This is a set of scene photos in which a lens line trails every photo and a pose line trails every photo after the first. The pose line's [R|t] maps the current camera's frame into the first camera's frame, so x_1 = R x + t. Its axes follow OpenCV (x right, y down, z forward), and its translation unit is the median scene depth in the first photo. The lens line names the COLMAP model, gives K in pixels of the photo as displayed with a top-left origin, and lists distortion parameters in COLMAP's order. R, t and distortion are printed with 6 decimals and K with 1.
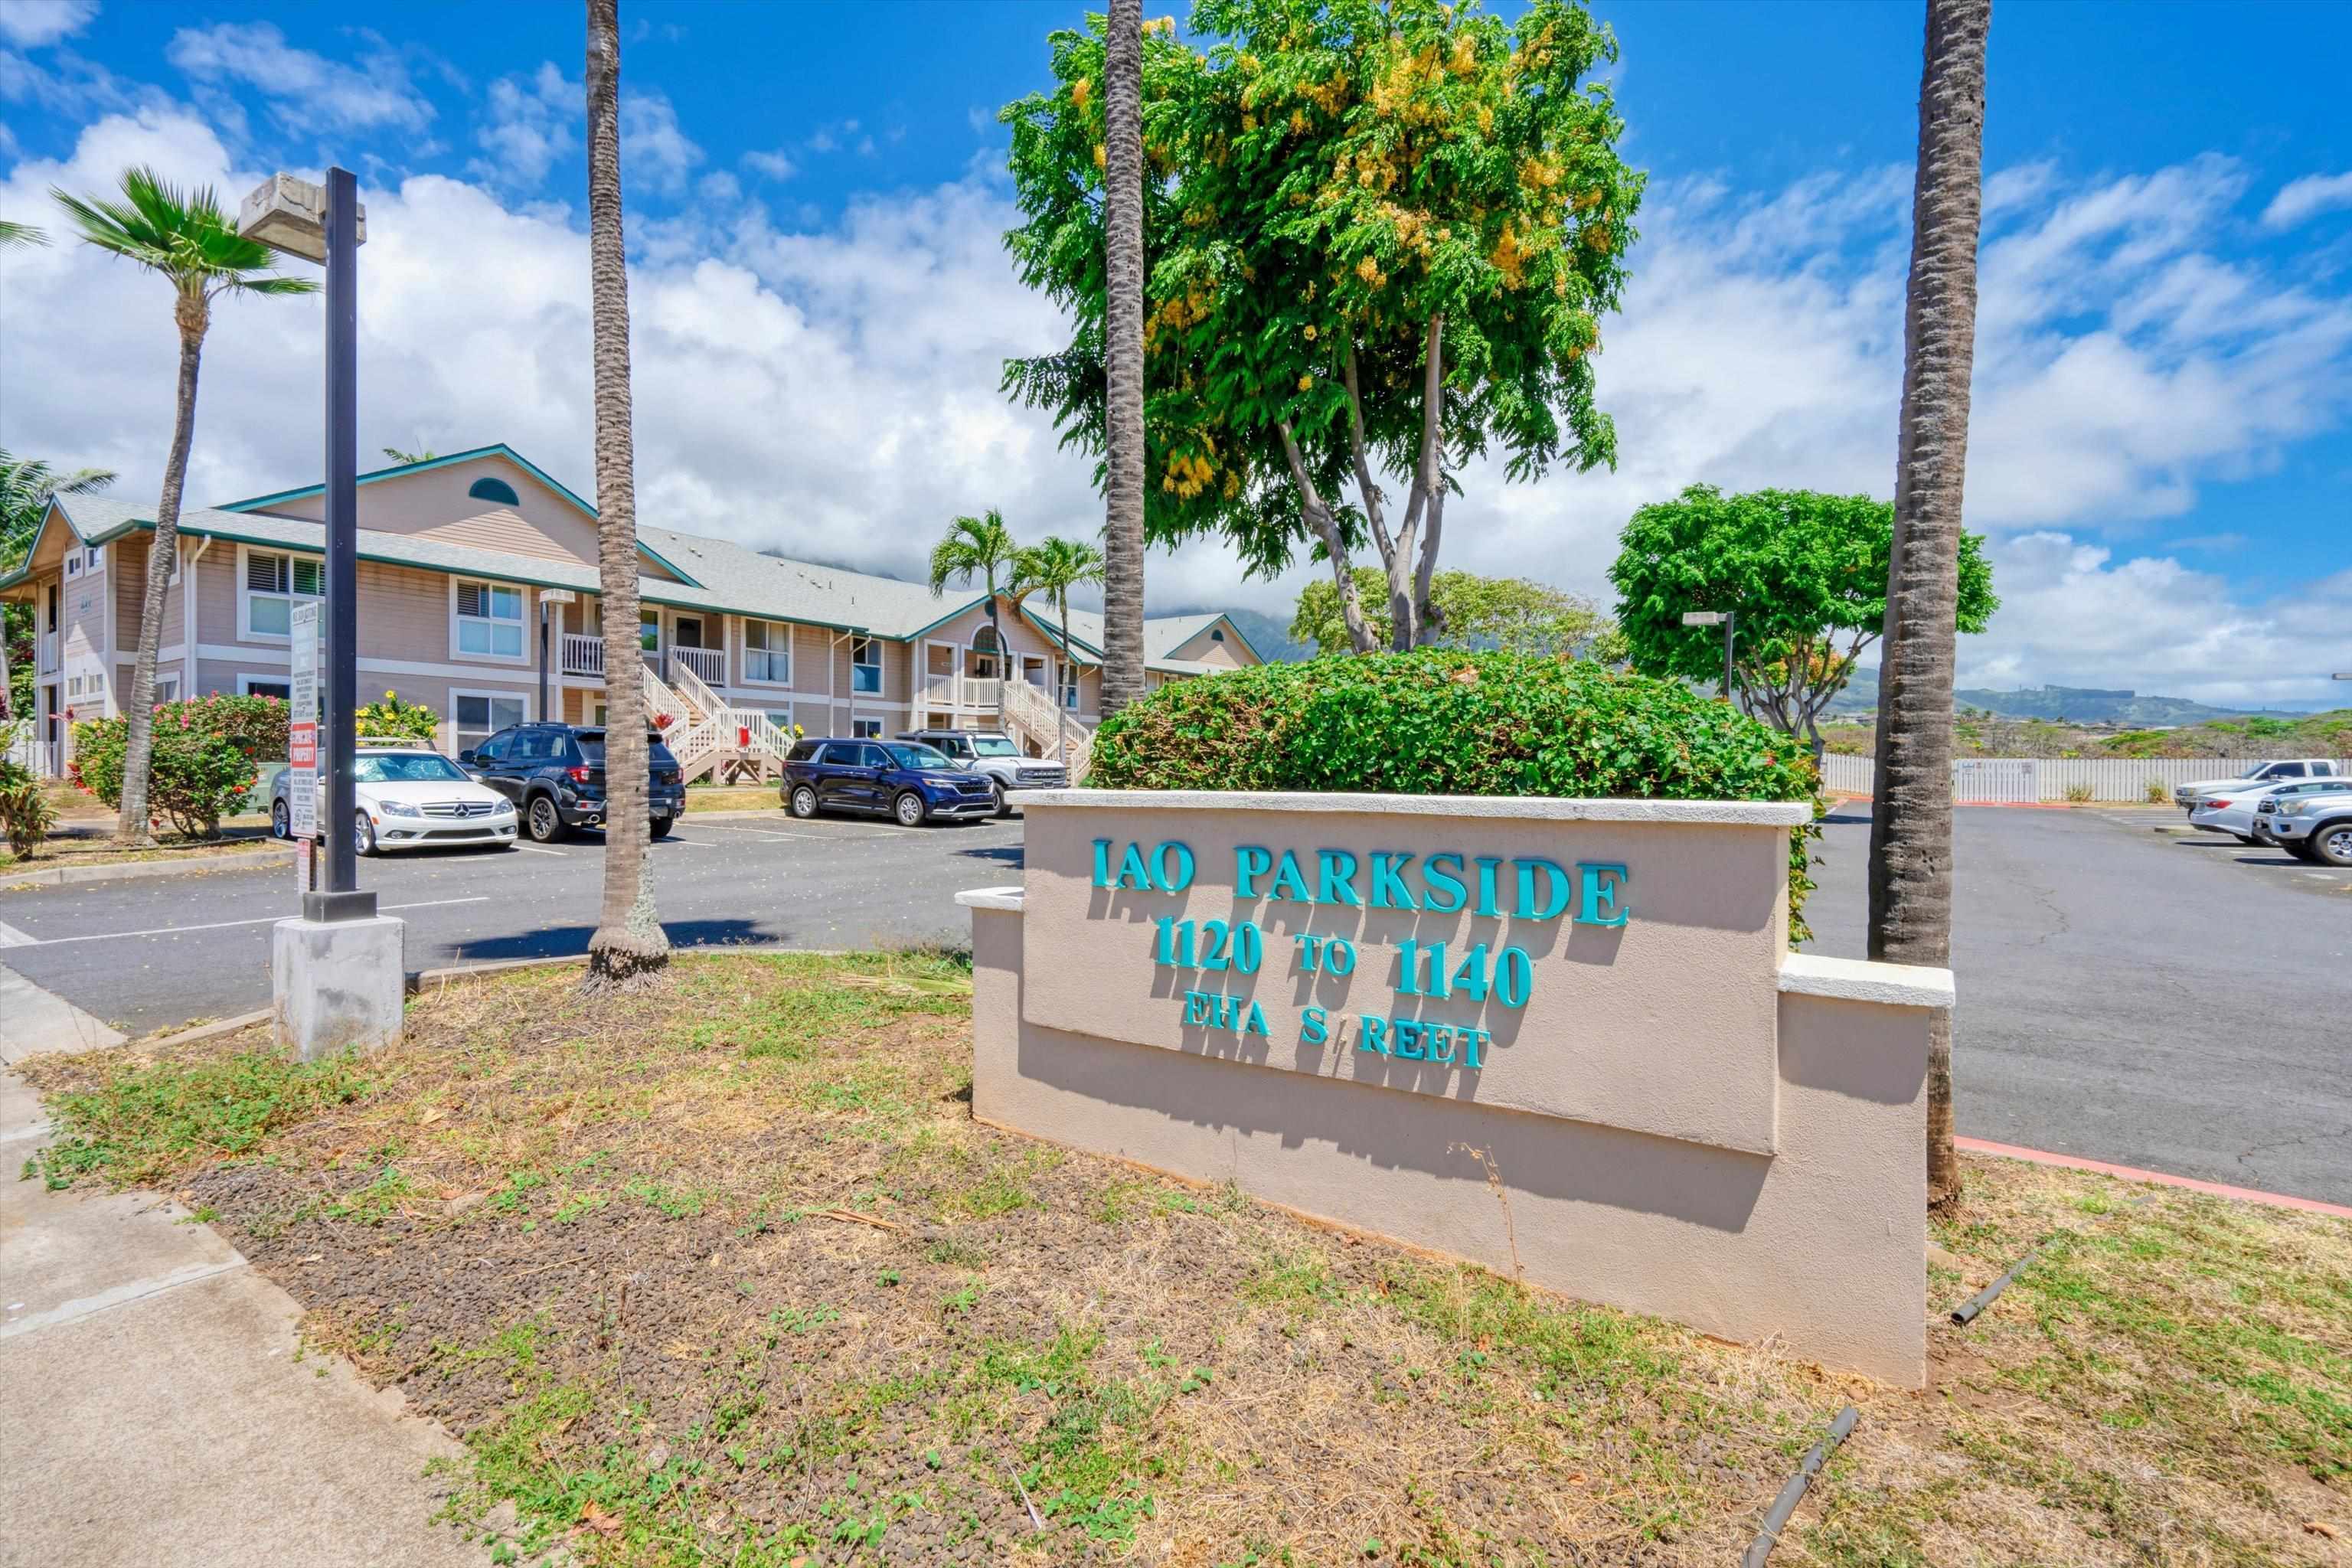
lens RADIAL K [[1083.8, 0, 1176.0], [0, 1083.8, 784.0], [0, 0, 1]] dist [-0.003697, 0.000192]
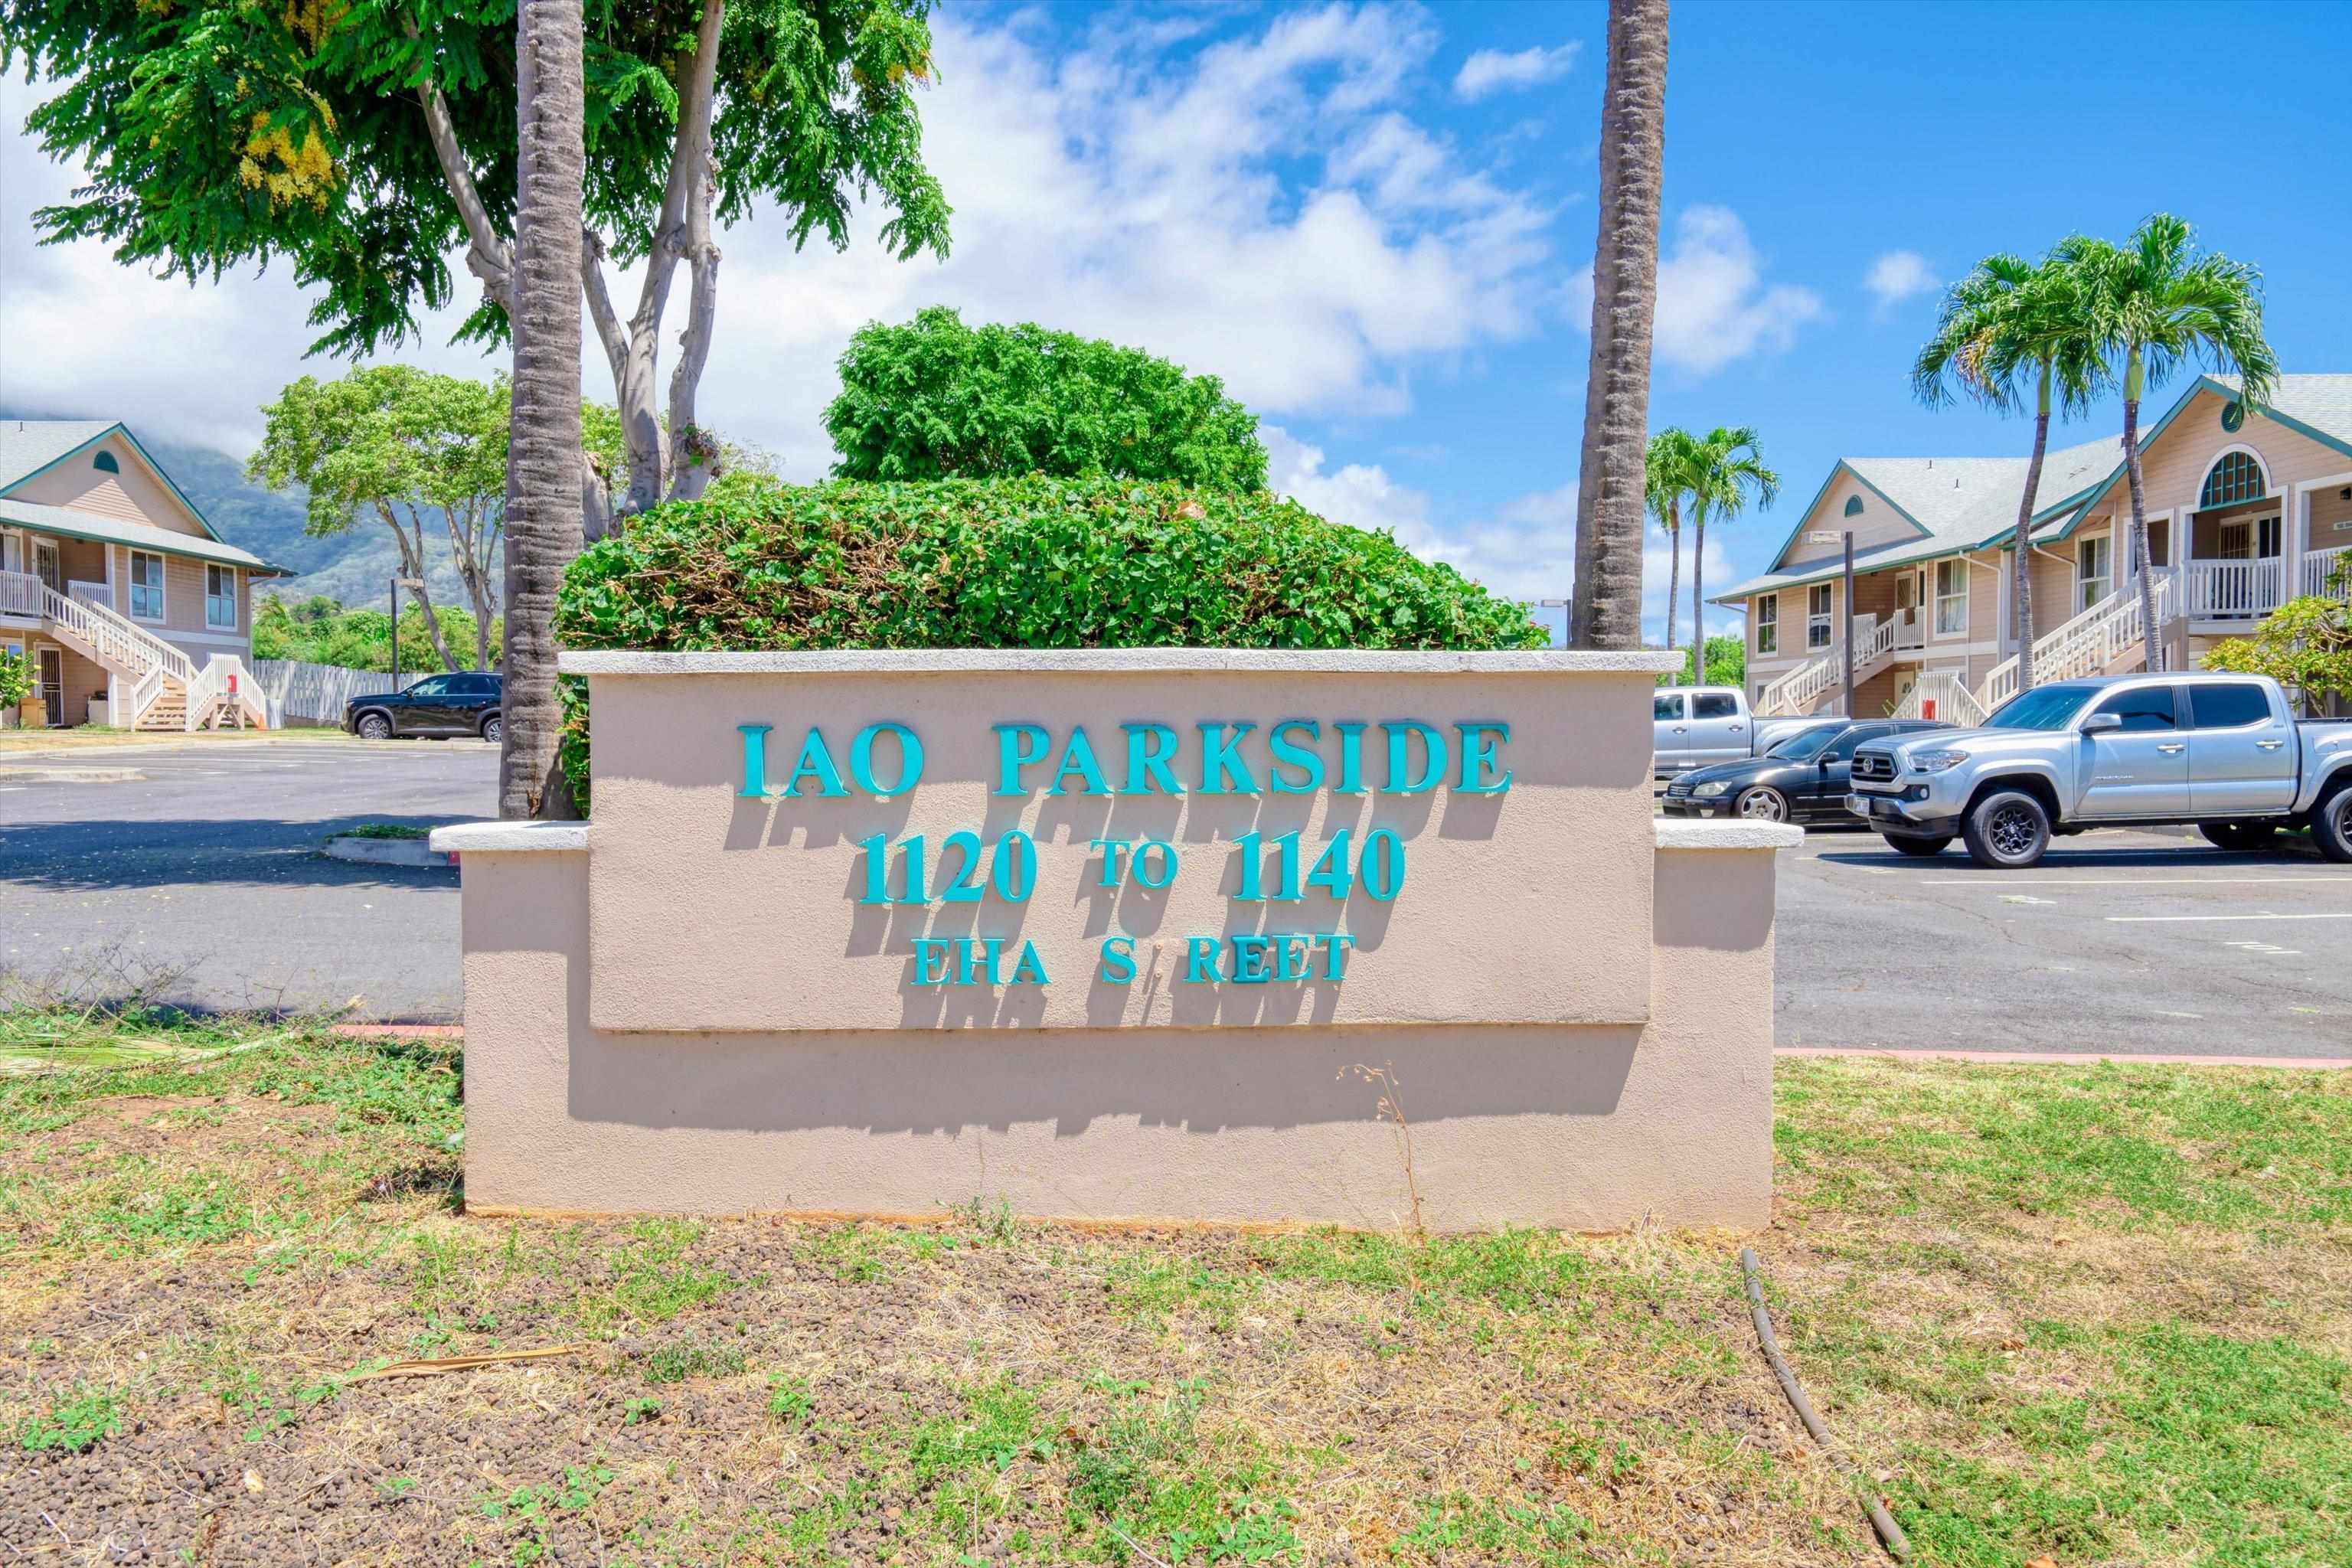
lens RADIAL K [[1720.1, 0, 1127.6], [0, 1720.1, 786.1], [0, 0, 1]] dist [0.058083, -0.147584]
pose [[0.806938, -0.026880, 0.590025, -0.542559], [0.013678, 0.999546, 0.026831, 0.068778], [-0.590478, -0.013581, 0.806939, 0.038703]]
